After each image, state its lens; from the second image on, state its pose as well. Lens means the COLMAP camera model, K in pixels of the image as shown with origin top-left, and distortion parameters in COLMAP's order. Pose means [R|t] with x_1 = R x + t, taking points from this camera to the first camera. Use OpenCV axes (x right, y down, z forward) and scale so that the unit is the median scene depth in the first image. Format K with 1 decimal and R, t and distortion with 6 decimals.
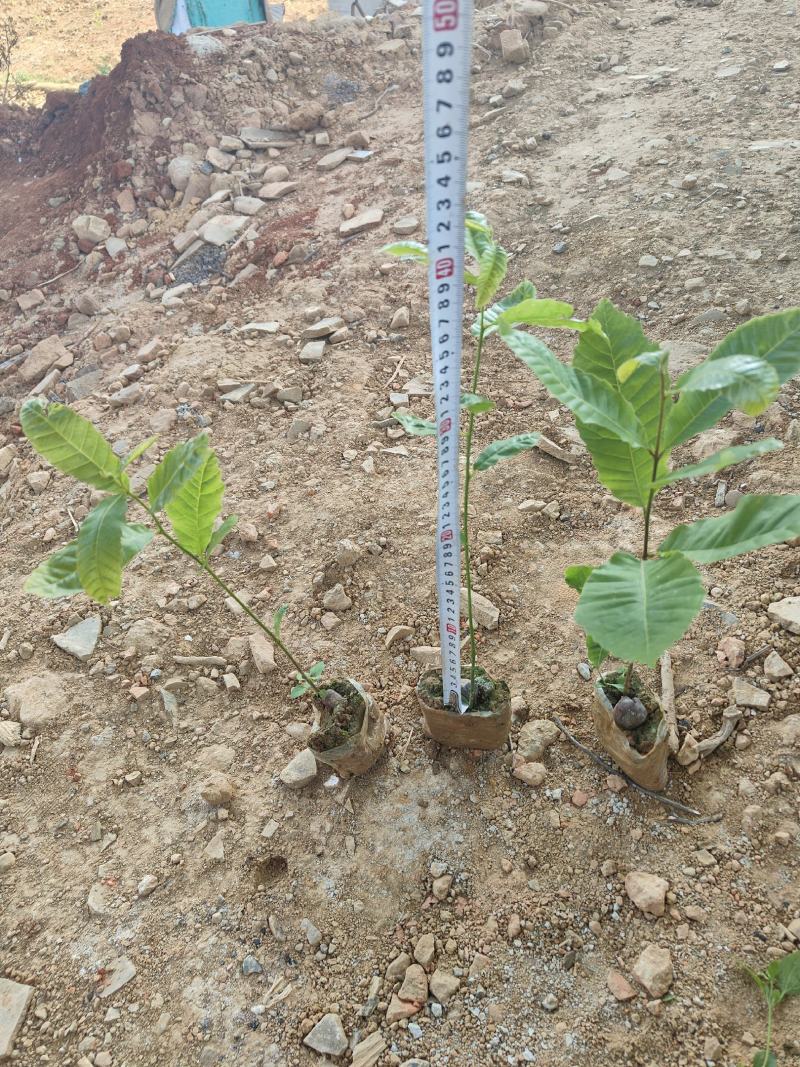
lens RADIAL K [[775.4, 0, 400.0], [0, 775.4, 533.5], [0, 0, 1]] dist [0.013663, -0.001972]
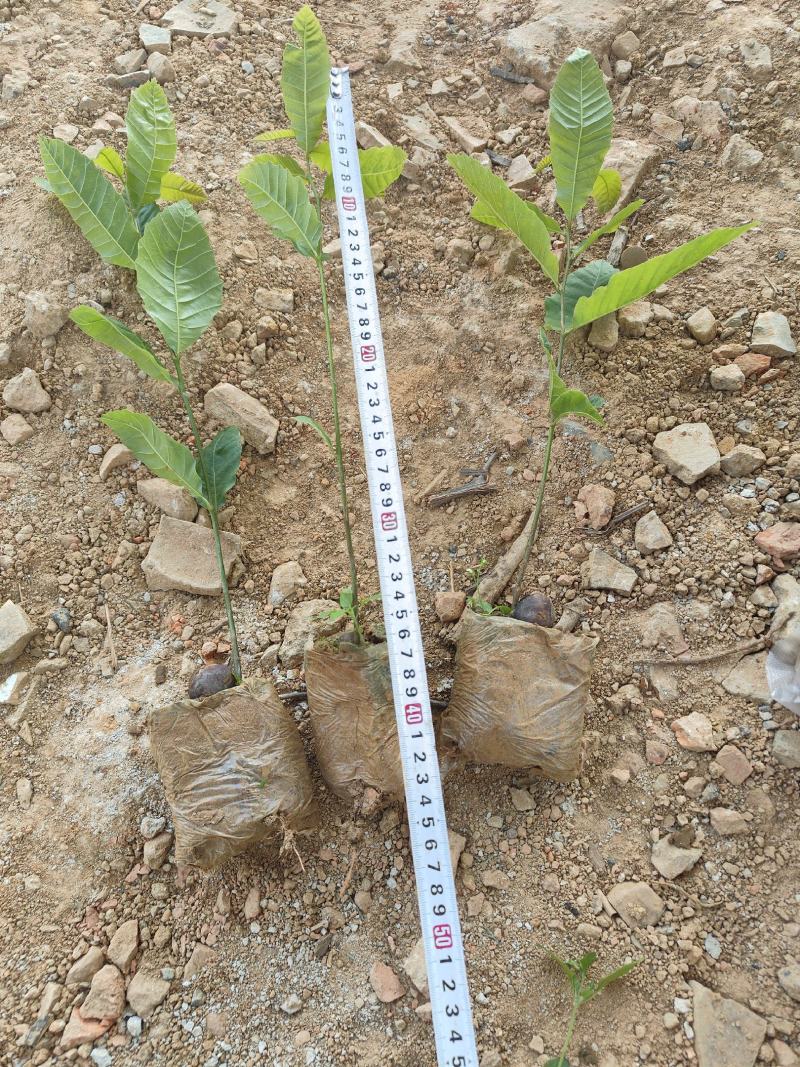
lens RADIAL K [[723.7, 0, 400.0], [0, 723.7, 533.5], [0, 0, 1]] dist [0.009358, -0.000482]
pose [[0.987087, -0.002609, 0.160165, 0.154516], [-0.061224, 0.917810, 0.392271, -0.076580], [-0.148024, -0.397011, 0.905798, 0.446314]]
